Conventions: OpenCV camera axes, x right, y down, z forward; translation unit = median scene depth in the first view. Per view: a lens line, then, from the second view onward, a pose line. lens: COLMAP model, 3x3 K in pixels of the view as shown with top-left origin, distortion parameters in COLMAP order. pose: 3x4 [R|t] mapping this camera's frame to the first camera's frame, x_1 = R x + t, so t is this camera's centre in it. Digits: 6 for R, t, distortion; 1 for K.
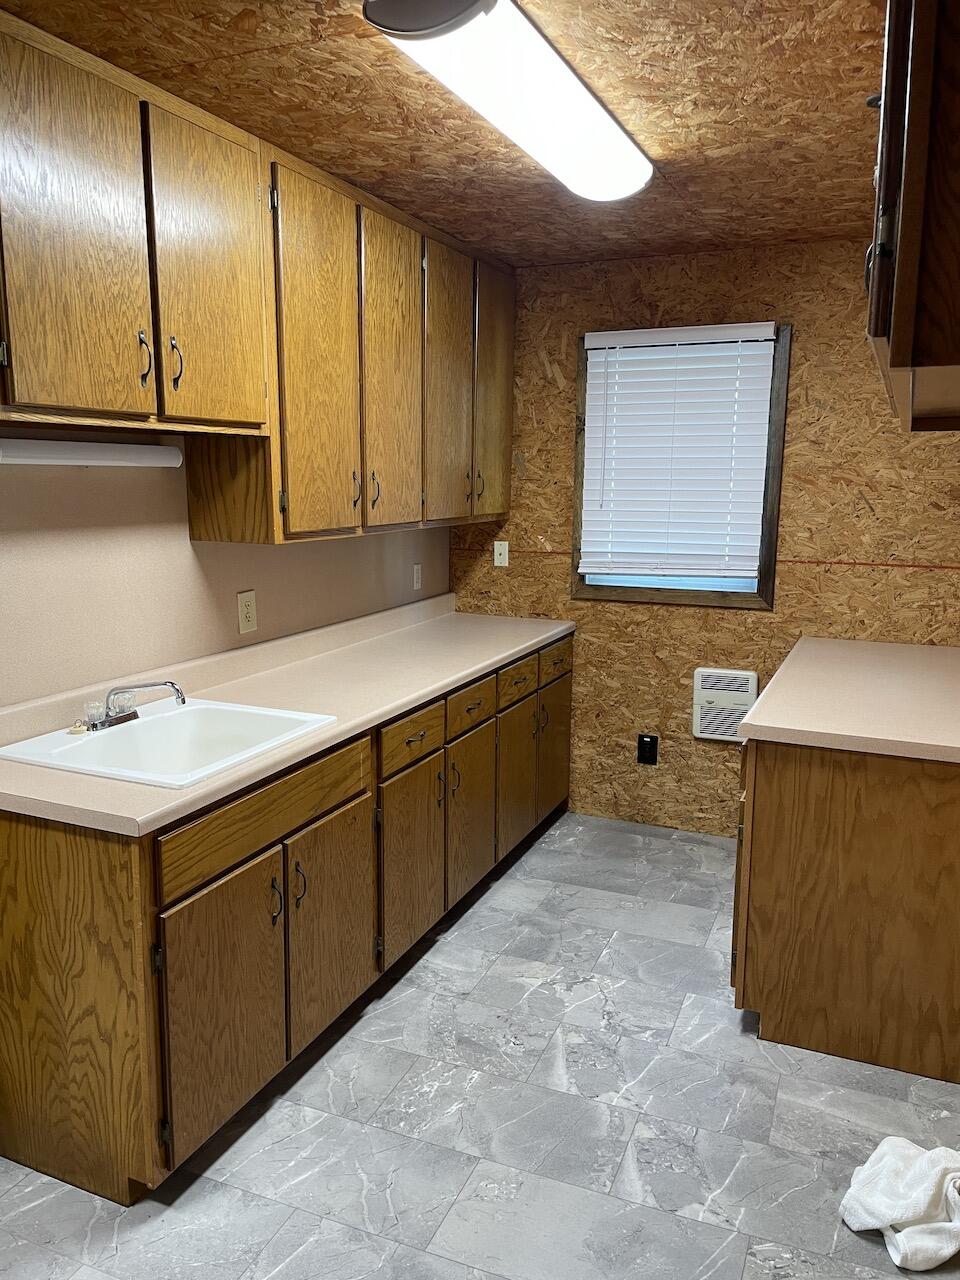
lens RADIAL K [[967.0, 0, 473.1], [0, 967.0, 640.3], [0, 0, 1]] dist [0.086900, -0.109997]
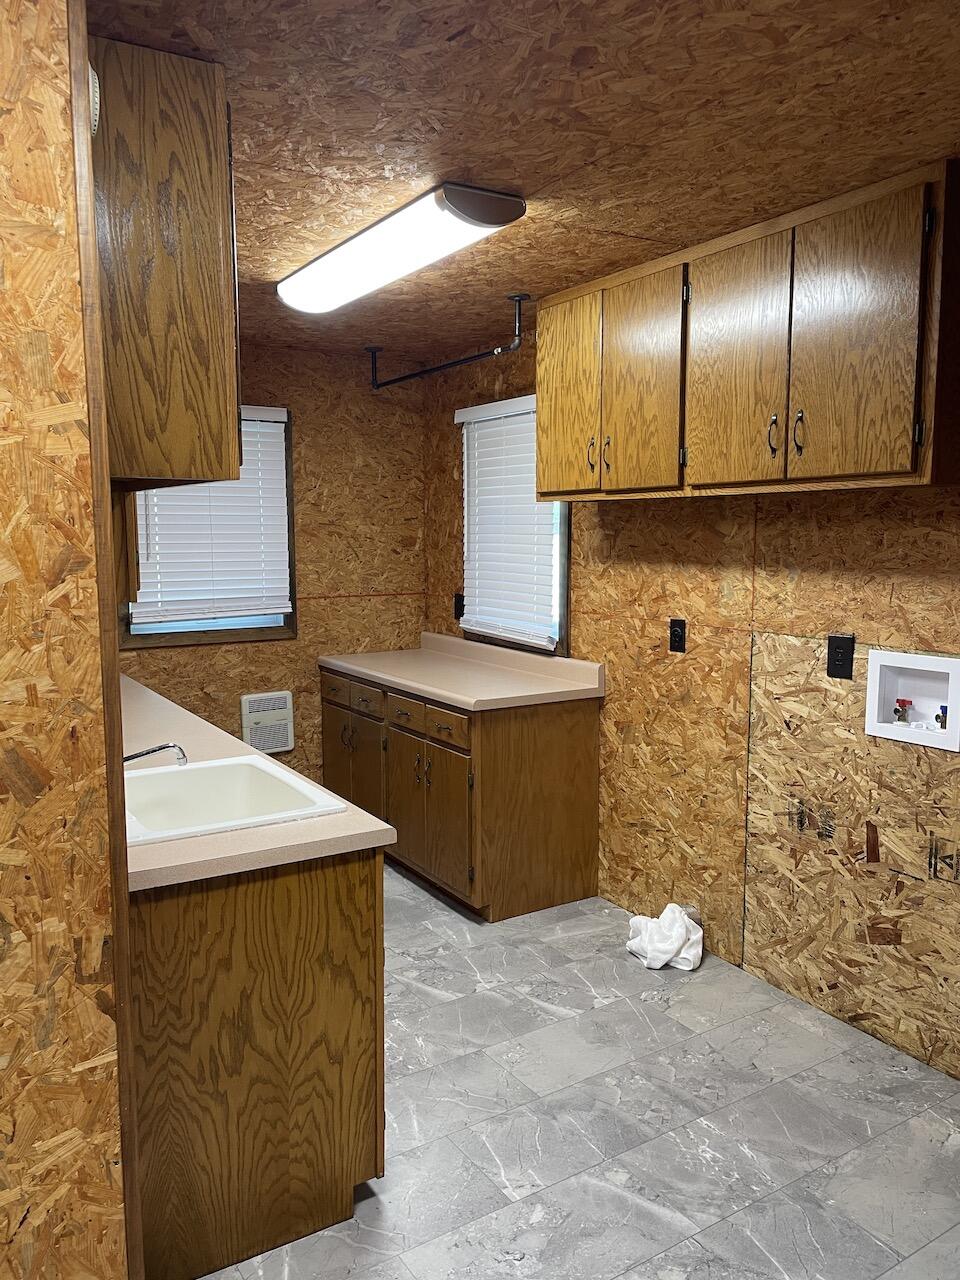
lens RADIAL K [[967.0, 0, 471.3], [0, 967.0, 638.2], [0, 0, 1]] dist [0.086900, -0.109997]
pose [[0.567622, -0.099532, 0.817250, -1.021727], [0.147094, 0.988954, 0.018279, -0.038106], [-0.810042, 0.109837, 0.575993, 0.206970]]
